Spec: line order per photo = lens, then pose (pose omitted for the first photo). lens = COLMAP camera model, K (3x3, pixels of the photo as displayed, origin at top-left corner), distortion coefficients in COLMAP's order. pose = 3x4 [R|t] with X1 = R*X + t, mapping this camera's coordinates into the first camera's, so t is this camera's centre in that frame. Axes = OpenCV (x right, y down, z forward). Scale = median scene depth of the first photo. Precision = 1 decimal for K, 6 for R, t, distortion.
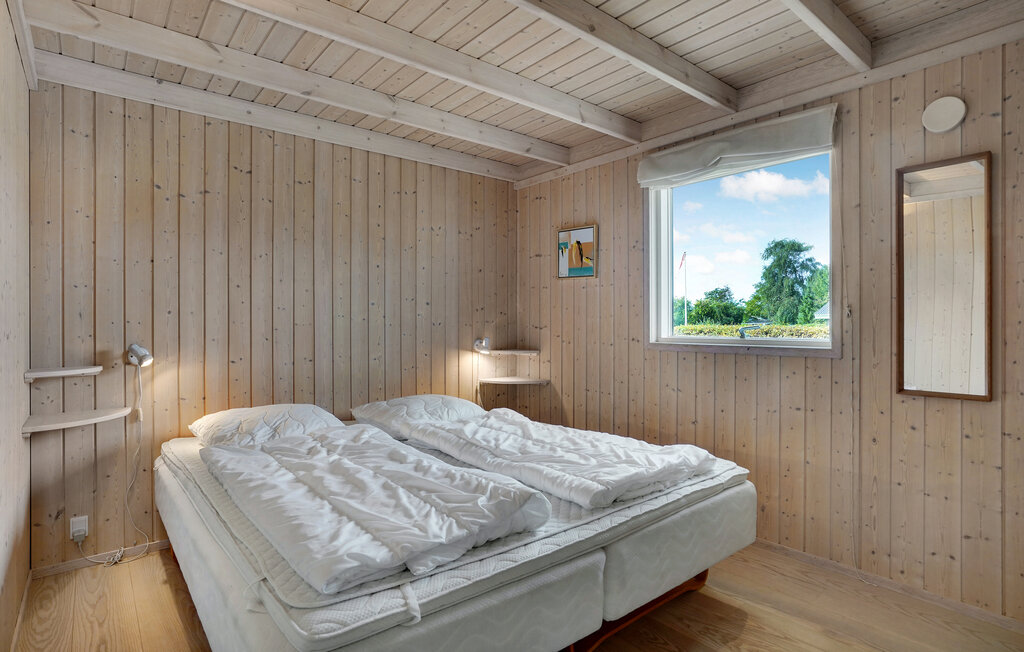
lens RADIAL K [[513.9, 0, 509.2], [0, 513.9, 323.8], [0, 0, 1]] dist [0.000357, -0.000010]
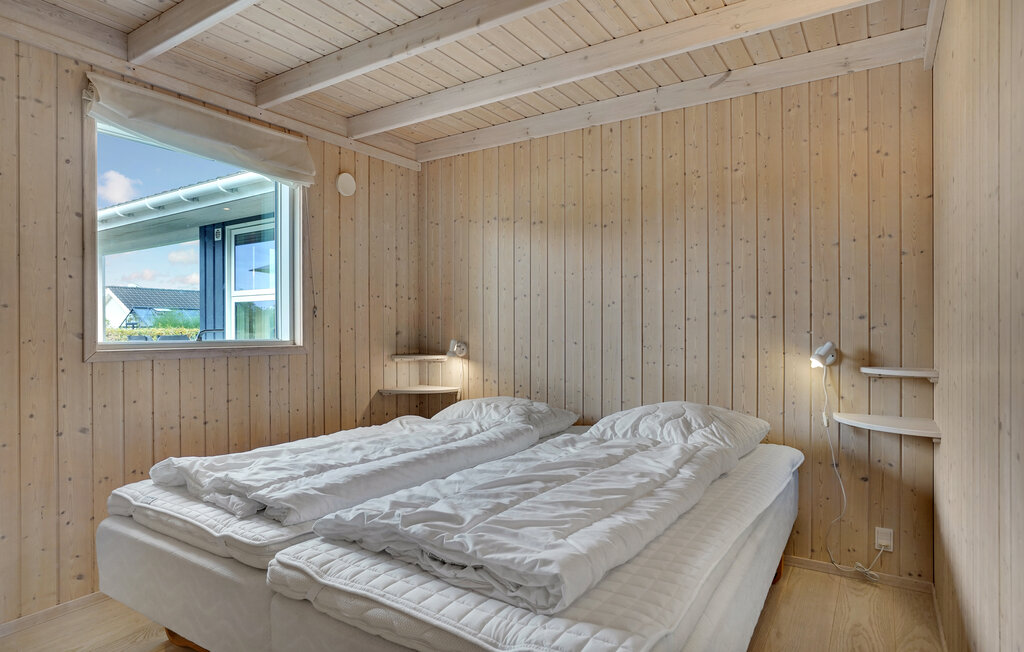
lens RADIAL K [[569.4, 0, 510.7], [0, 569.4, 323.7], [0, 0, 1]] dist [-0.000753, -0.000053]
pose [[-0.292609, -0.006495, 0.956210, -0.967261], [0.002662, 0.999968, 0.007607, -0.011948], [-0.956228, 0.004771, -0.292582, 1.137091]]
